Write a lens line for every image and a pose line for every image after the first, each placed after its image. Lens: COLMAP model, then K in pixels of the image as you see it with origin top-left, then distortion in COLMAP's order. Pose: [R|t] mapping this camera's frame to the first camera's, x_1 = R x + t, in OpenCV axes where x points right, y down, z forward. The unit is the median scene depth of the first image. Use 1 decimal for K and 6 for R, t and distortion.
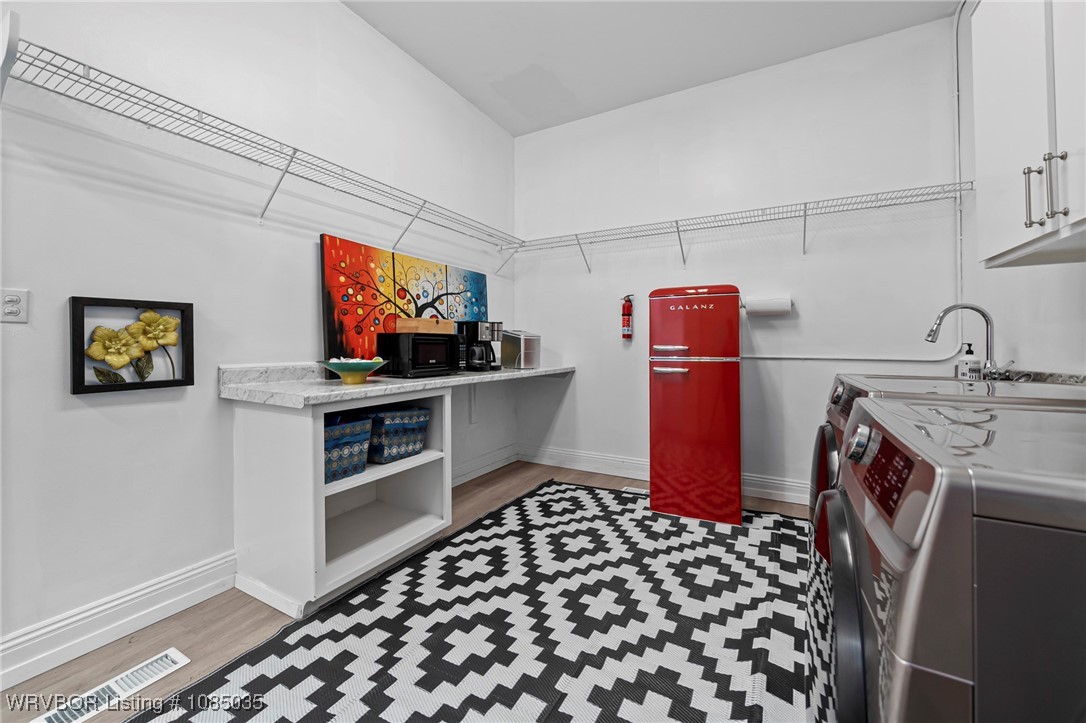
lens RADIAL K [[424.0, 0, 543.7], [0, 424.0, 348.1], [0, 0, 1]] dist [0.000133, -0.000055]
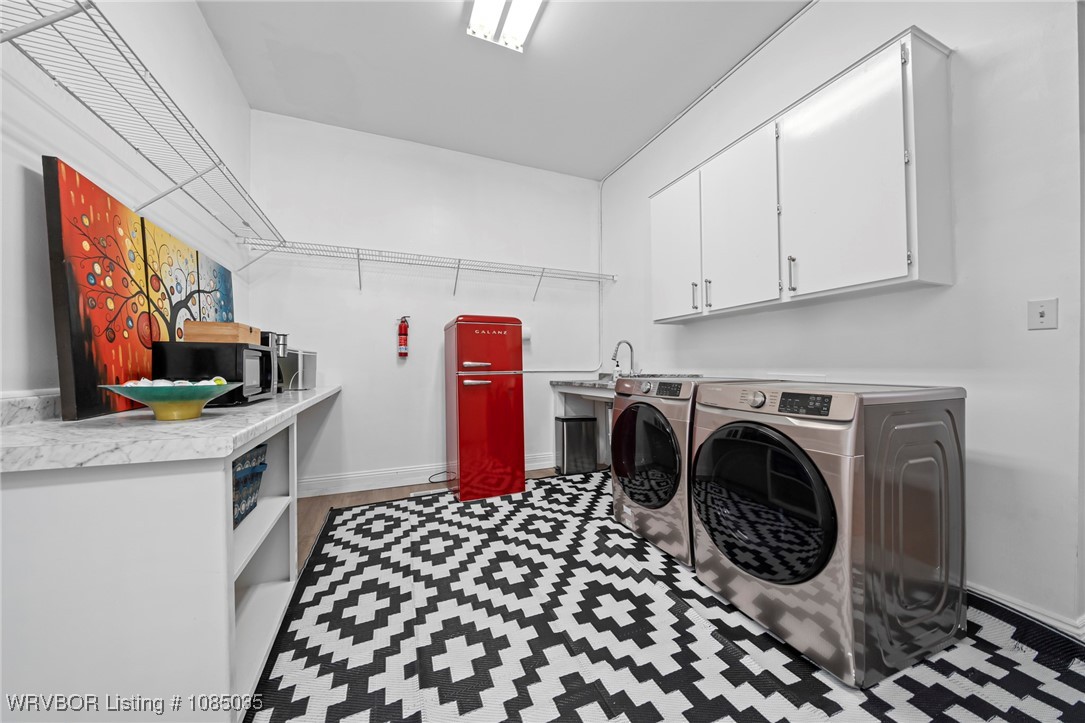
lens RADIAL K [[376.4, 0, 542.1], [0, 376.4, 370.4], [0, 0, 1]] dist [-0.004264, 0.000014]
pose [[0.621045, -0.014473, 0.783641, -0.452590], [0.009931, 0.999895, 0.010596, 0.007787], [-0.783712, 0.001201, 0.621123, 0.180288]]
